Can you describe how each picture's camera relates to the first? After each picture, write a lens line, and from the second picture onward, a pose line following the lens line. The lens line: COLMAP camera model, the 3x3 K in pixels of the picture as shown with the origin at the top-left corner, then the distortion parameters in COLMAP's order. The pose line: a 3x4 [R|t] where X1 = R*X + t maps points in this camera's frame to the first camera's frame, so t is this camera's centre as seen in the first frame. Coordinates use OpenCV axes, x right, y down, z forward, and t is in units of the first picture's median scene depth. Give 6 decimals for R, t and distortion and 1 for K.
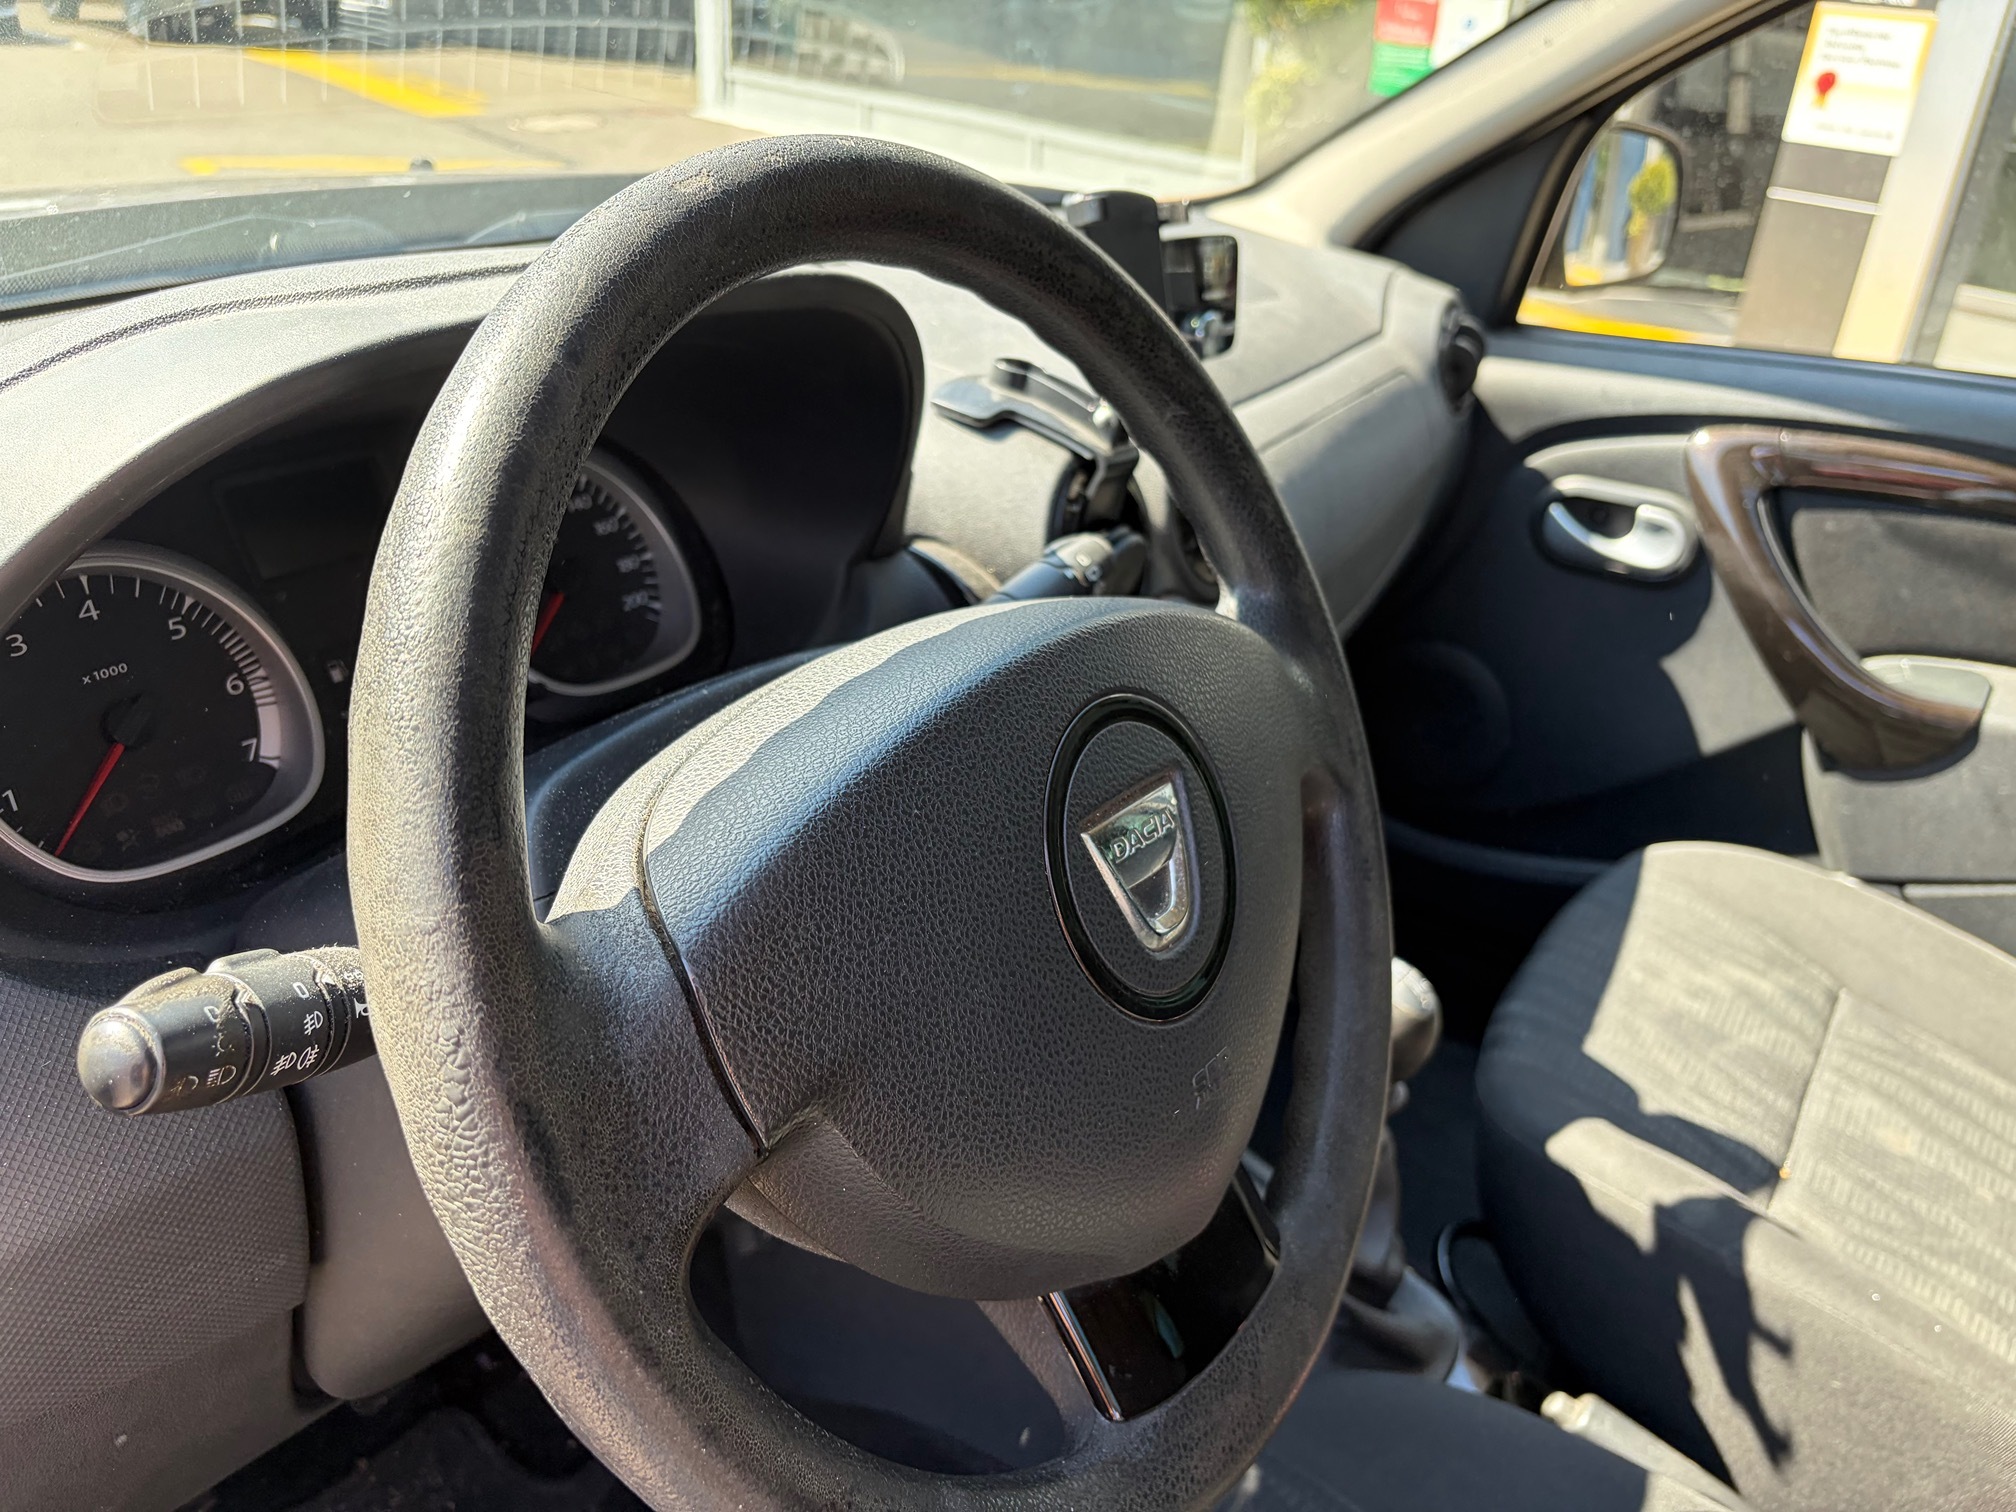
lens RADIAL K [[1521.3, 0, 1002.7], [0, 1521.3, 783.1], [0, 0, 1]] dist [0.046768, -0.063774]
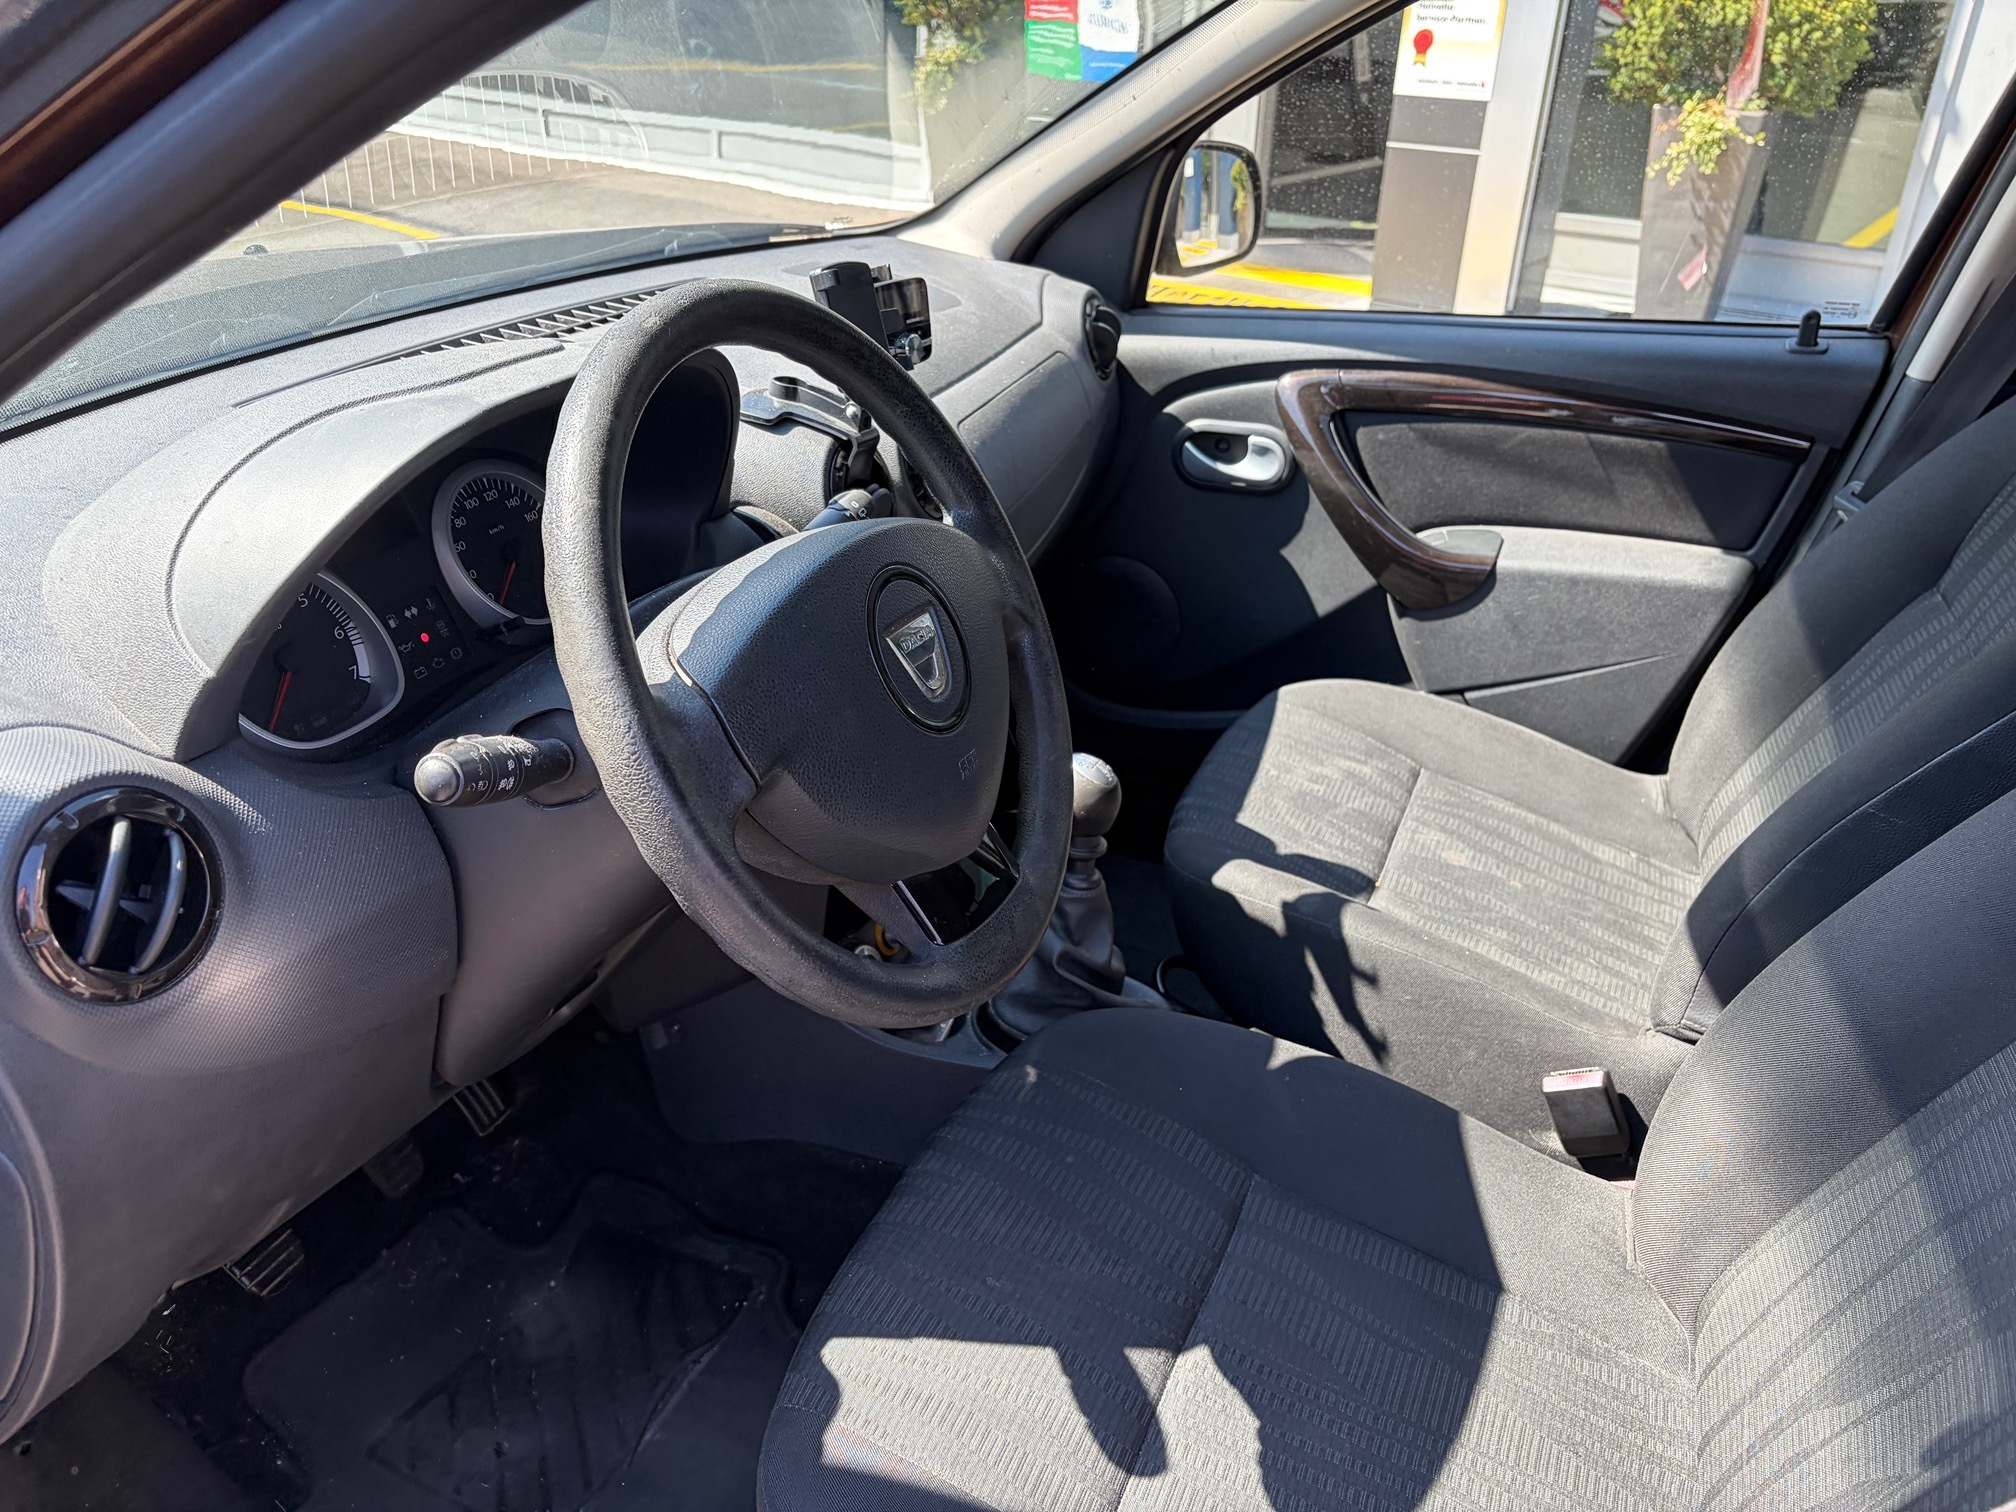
lens RADIAL K [[1540.1, 0, 976.9], [0, 1540.1, 767.2], [0, 0, 1]] dist [0.076309, -0.096813]
pose [[0.981956, -0.126689, 0.140400, -0.051562], [0.126329, 0.991922, 0.011514, 0.076302], [-0.140725, 0.006430, 0.990028, -0.379037]]
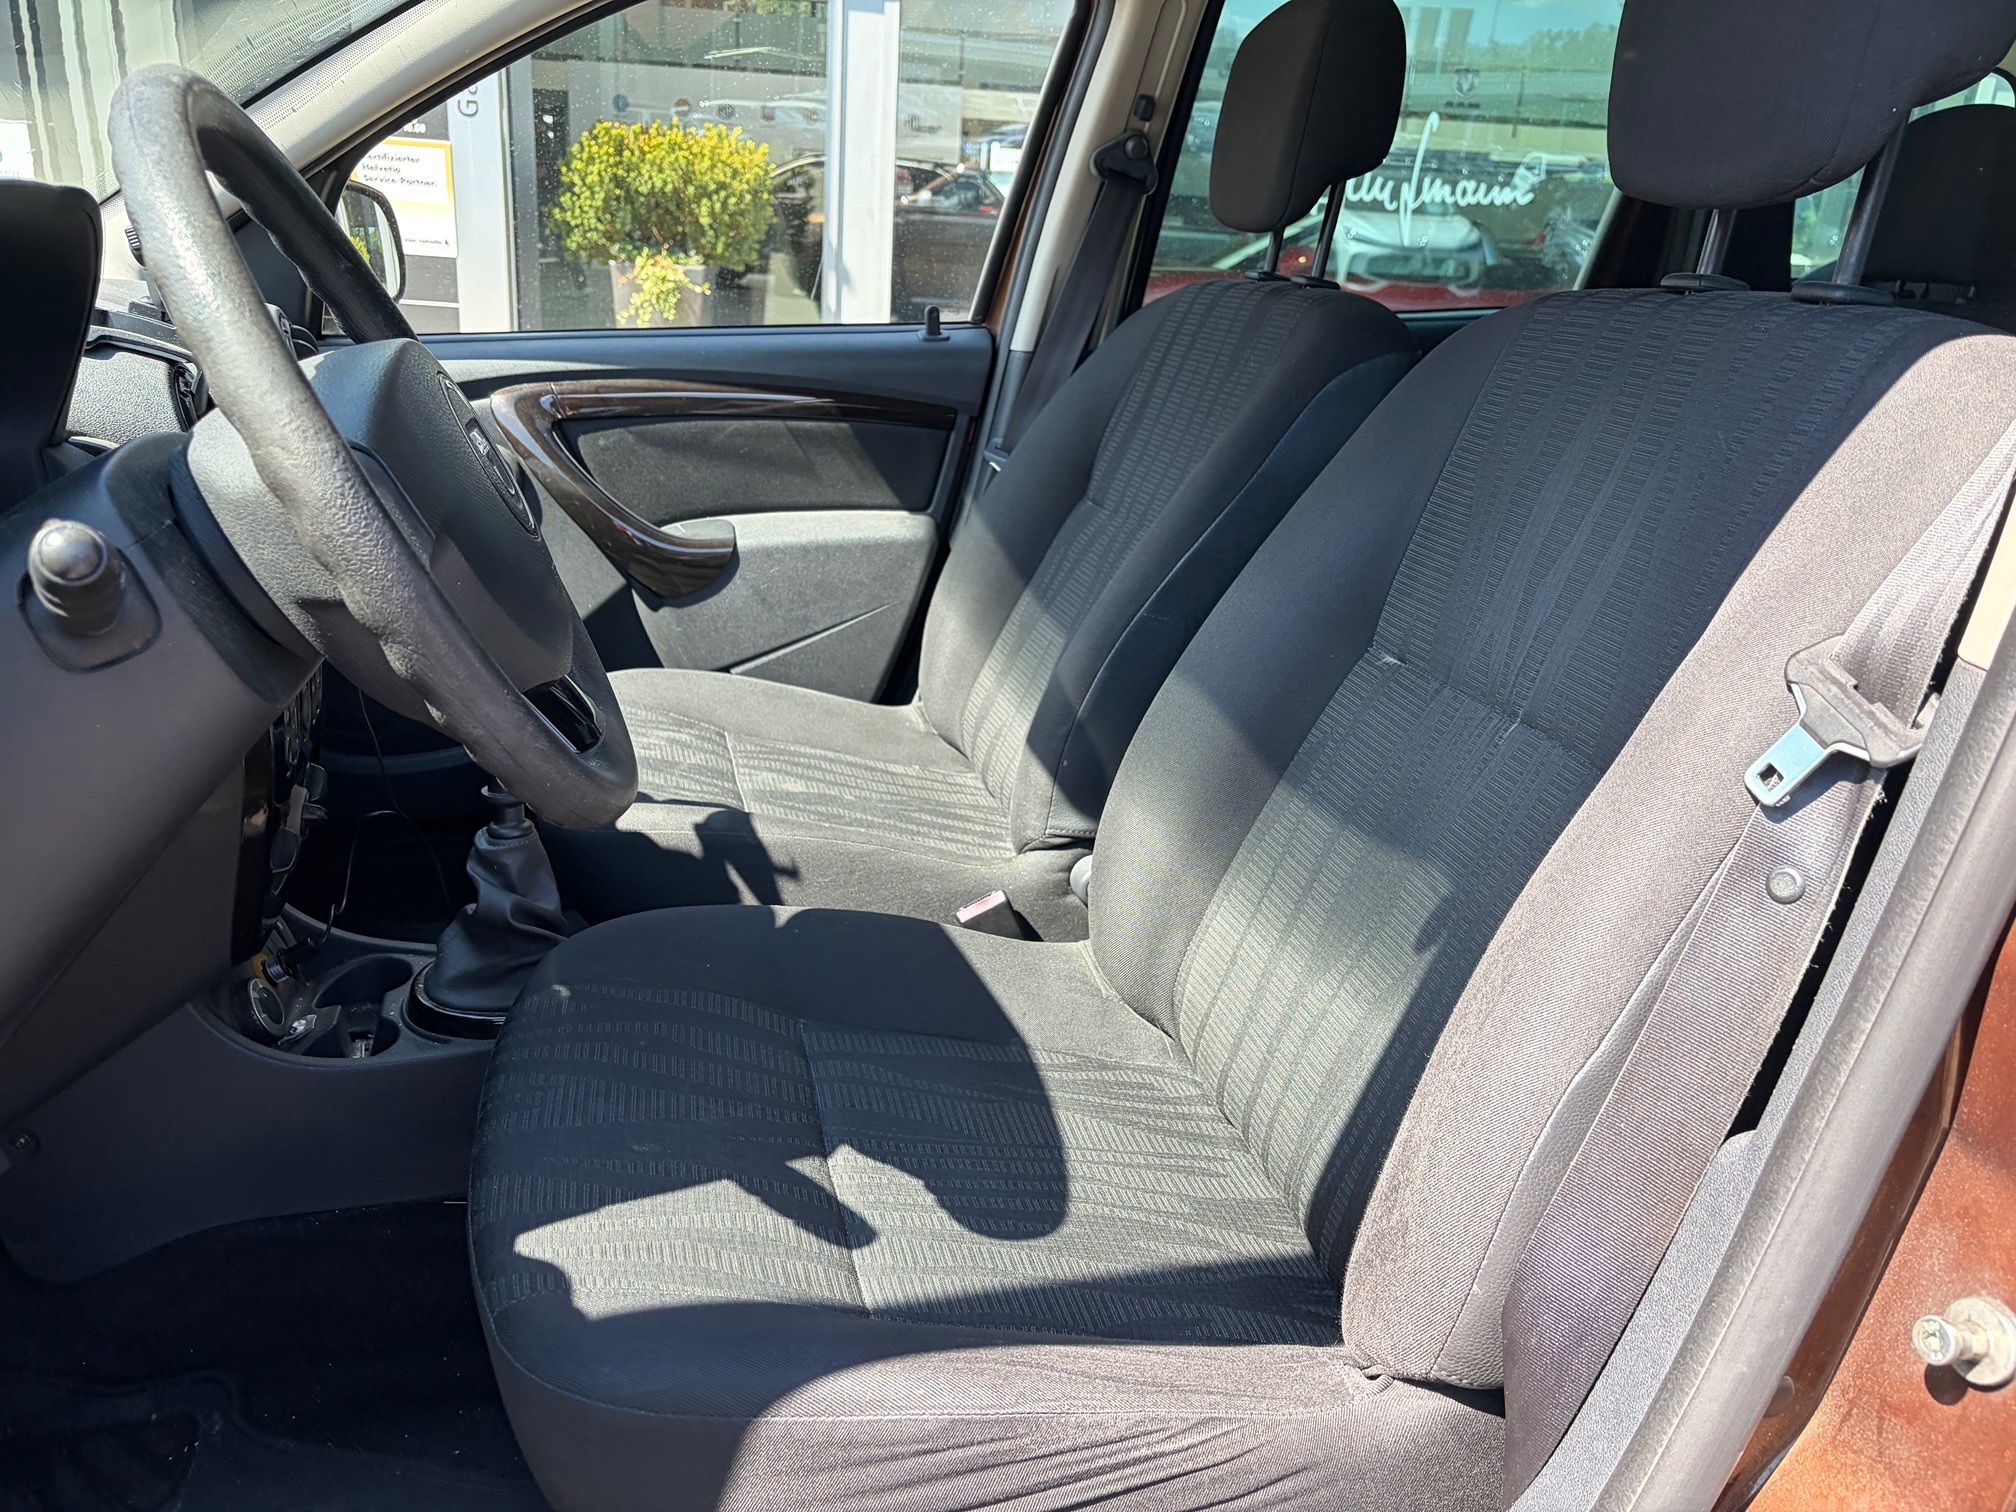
lens RADIAL K [[1569.1, 0, 970.2], [0, 1569.1, 748.4], [0, 0, 1]] dist [0.166188, -0.532305]
pose [[0.683602, -0.260975, 0.681601, -0.369392], [0.334936, 0.941916, 0.024726, 0.217940], [-0.648464, 0.211390, 0.731306, -0.286239]]
